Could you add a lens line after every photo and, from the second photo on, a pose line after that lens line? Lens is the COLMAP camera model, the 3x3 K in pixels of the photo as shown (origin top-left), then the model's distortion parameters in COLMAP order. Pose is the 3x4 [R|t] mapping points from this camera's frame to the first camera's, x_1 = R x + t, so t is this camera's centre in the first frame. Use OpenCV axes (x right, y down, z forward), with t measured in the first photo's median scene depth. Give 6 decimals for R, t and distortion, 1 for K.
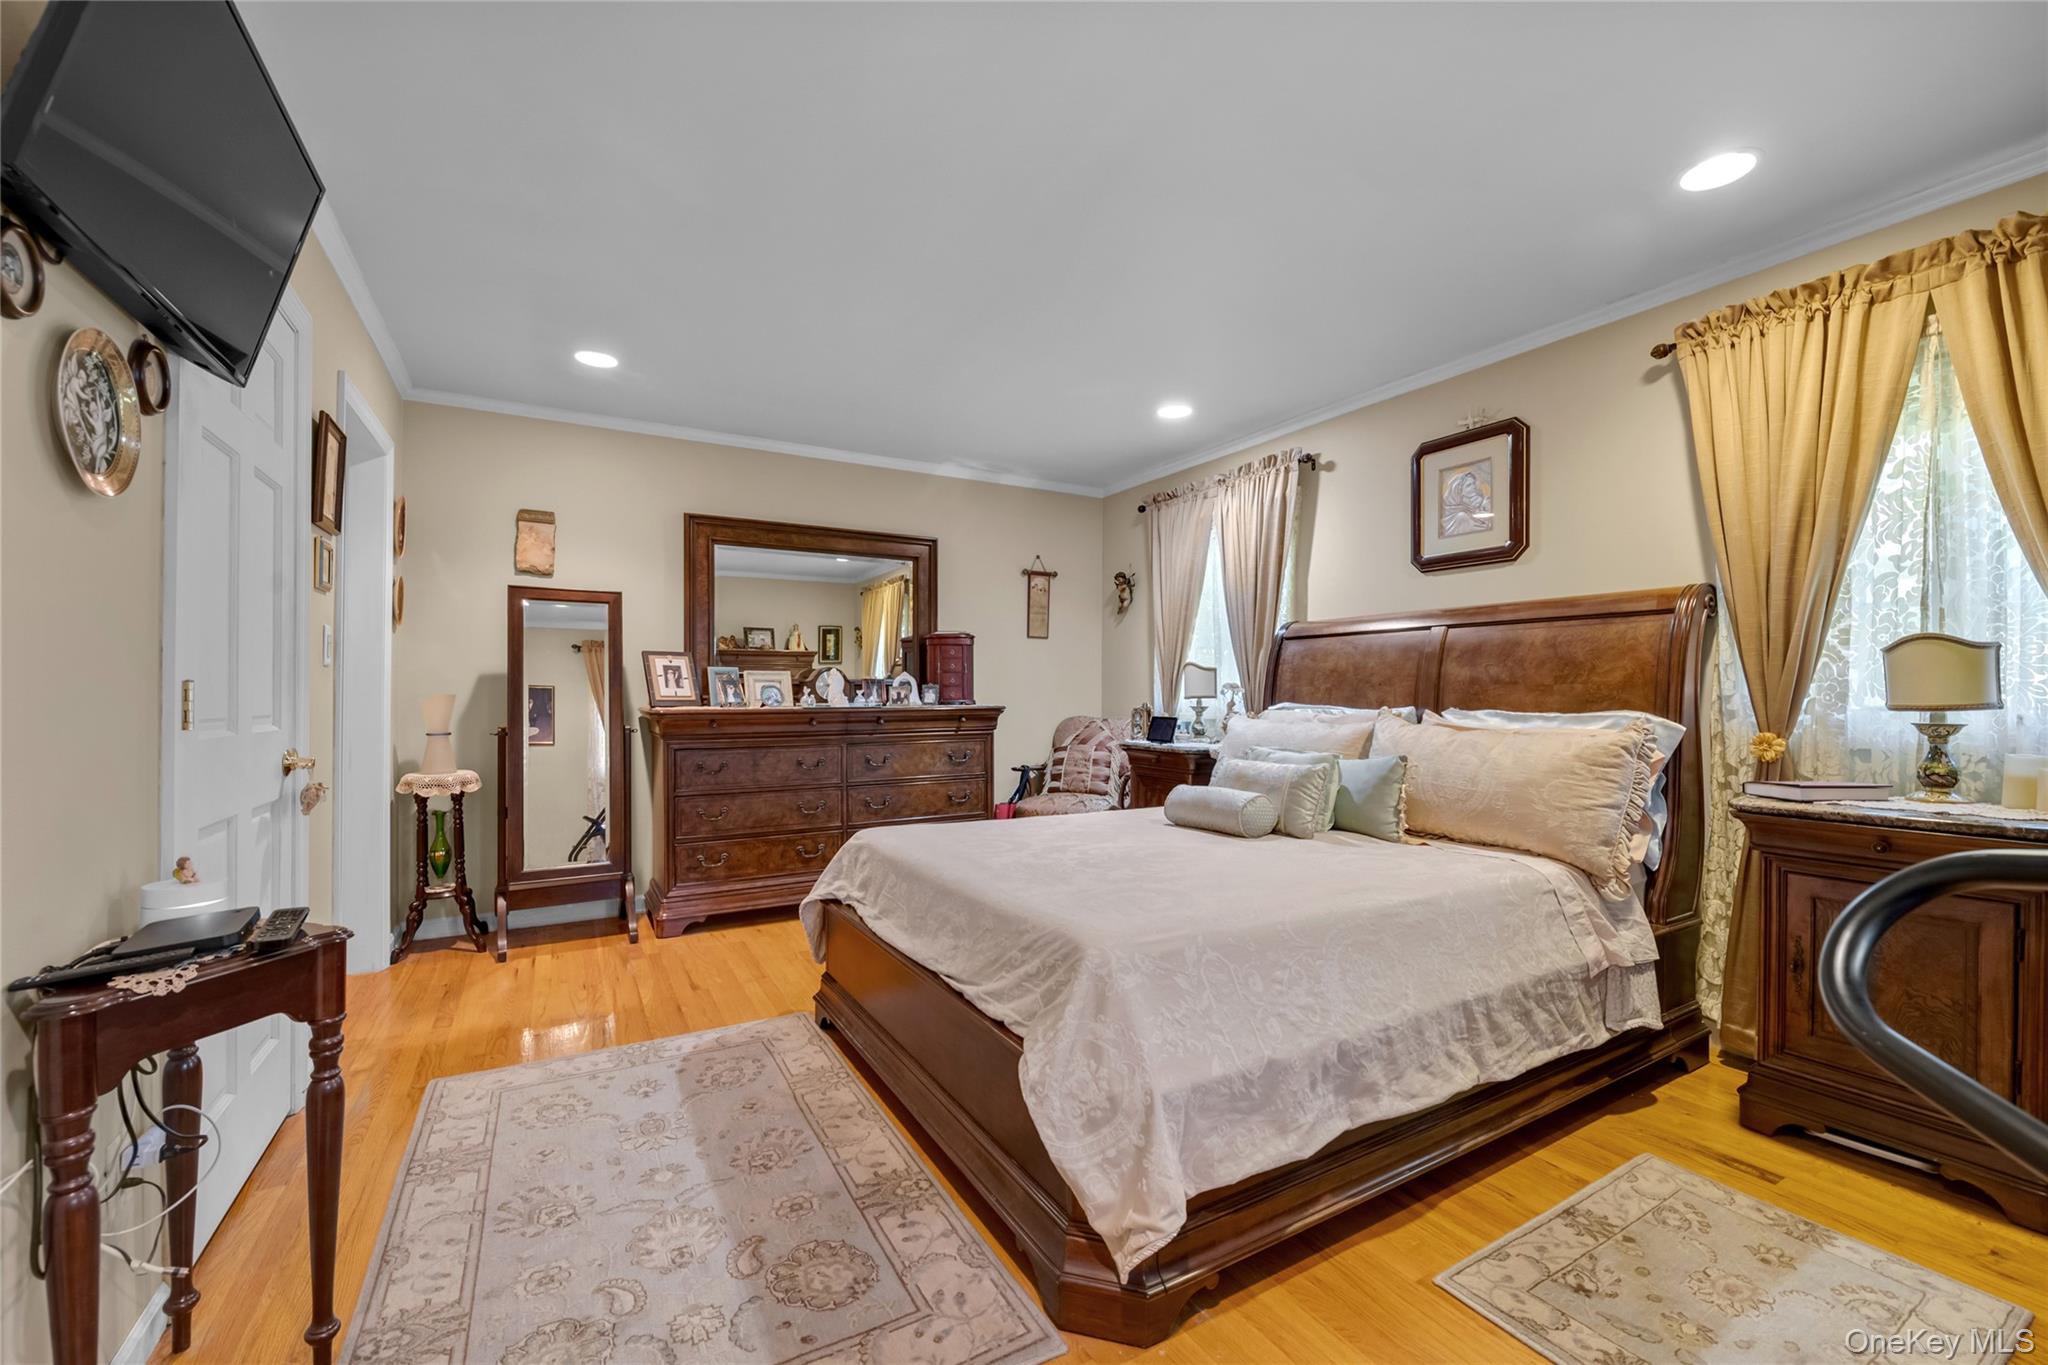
lens RADIAL K [[829.3, 0, 1020.6], [0, 829.3, 689.4], [0, 0, 1]] dist [-0.007302, -0.000464]
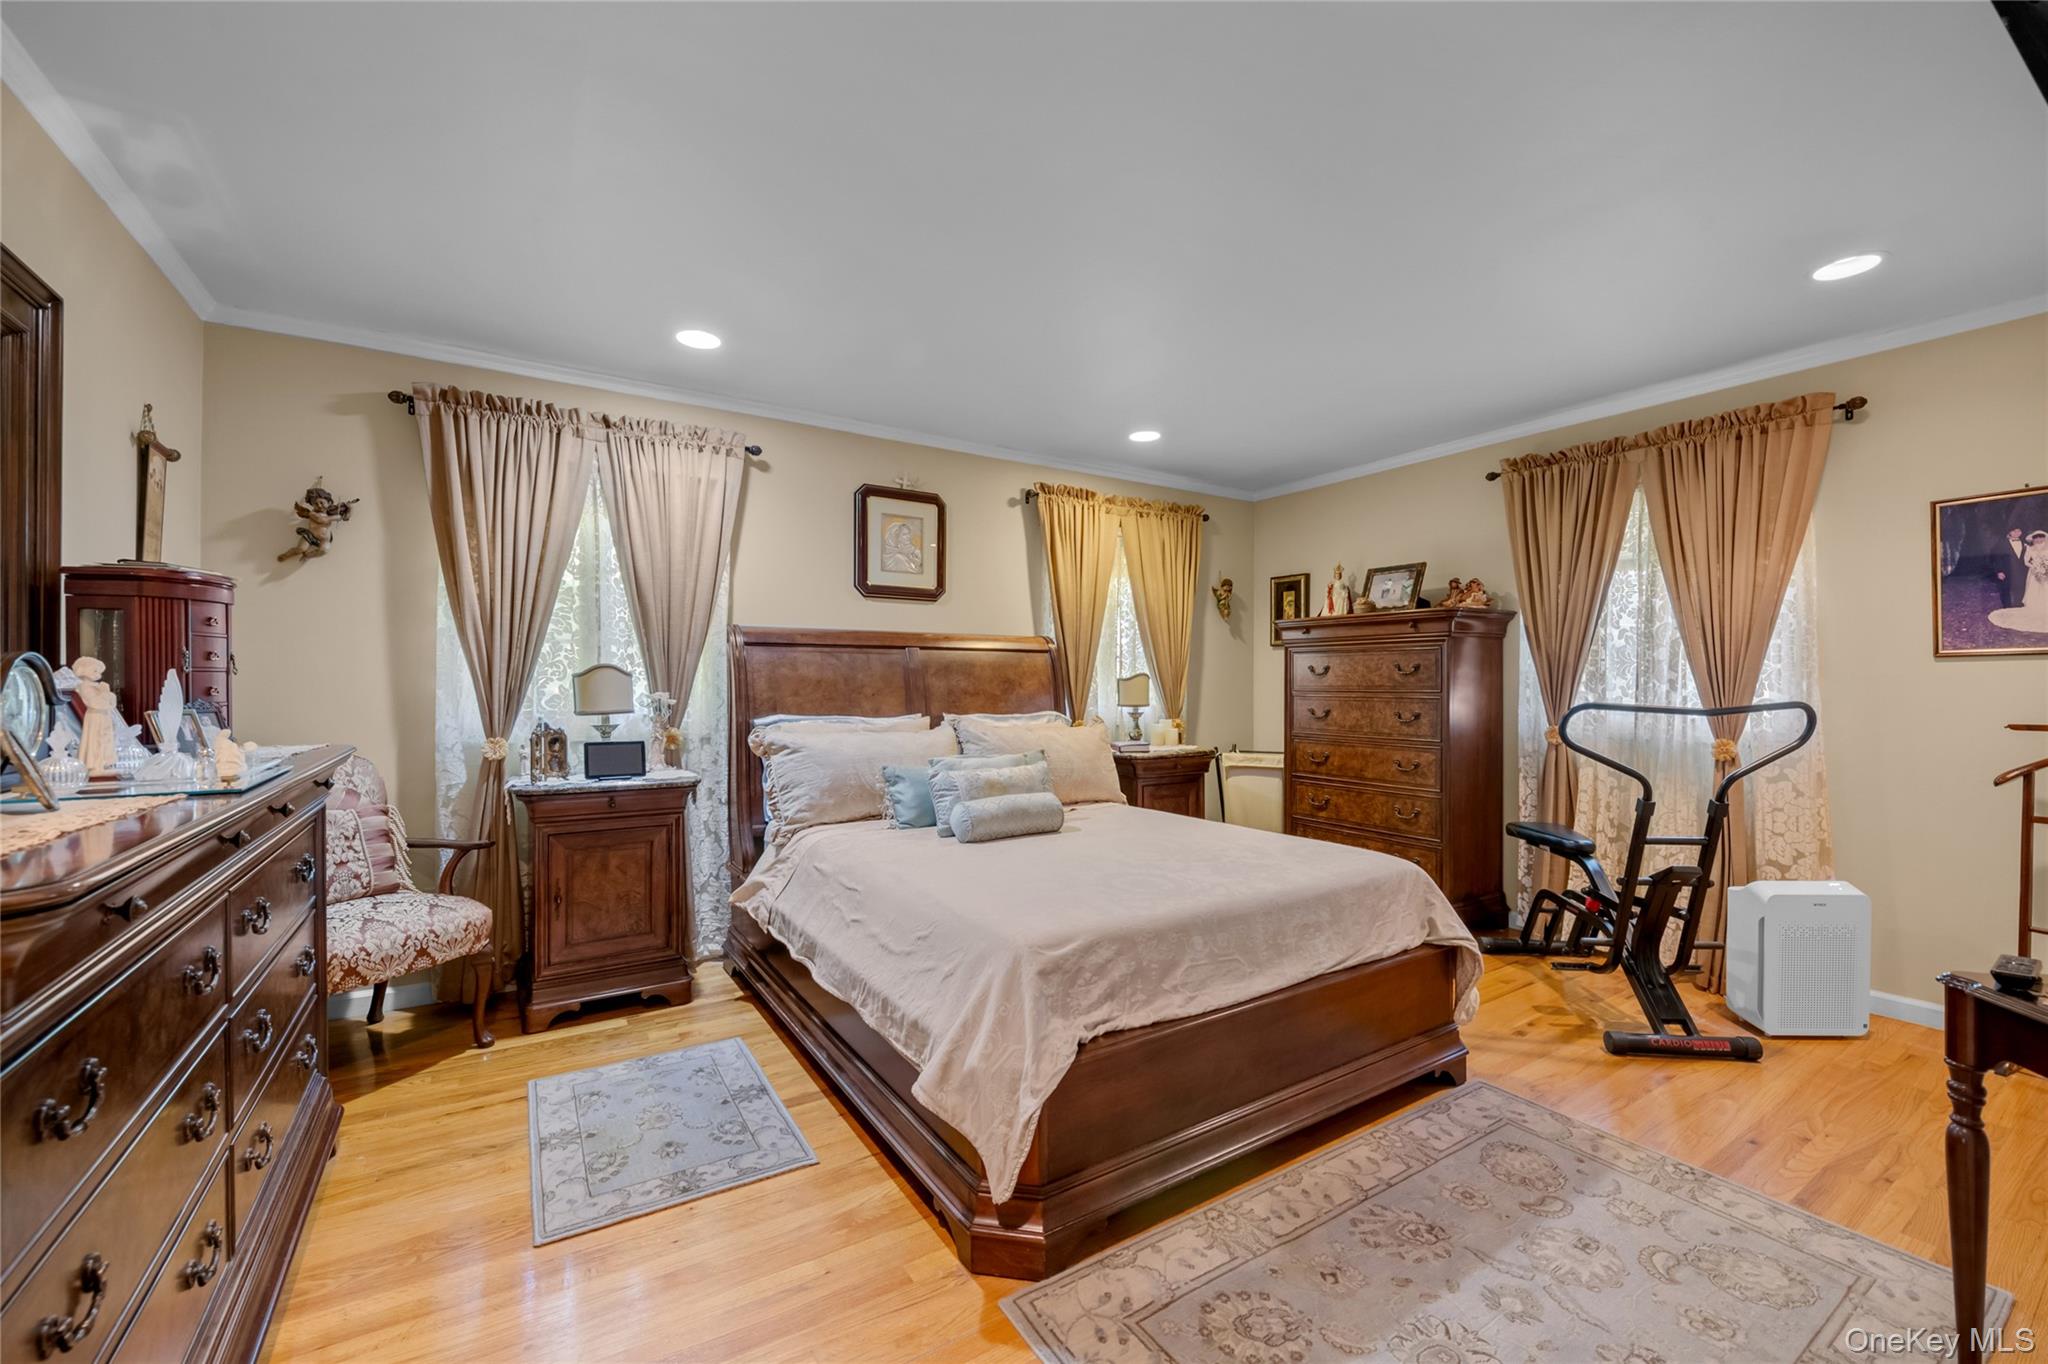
lens RADIAL K [[829.3, 0, 1020.6], [0, 829.3, 688.9], [0, 0, 1]] dist [-0.007302, -0.000464]
pose [[-0.055119, -0.012022, 0.998407, -0.708599], [-0.007383, 0.999905, 0.011632, -0.029359], [-0.998453, -0.006730, -0.055202, 0.886763]]
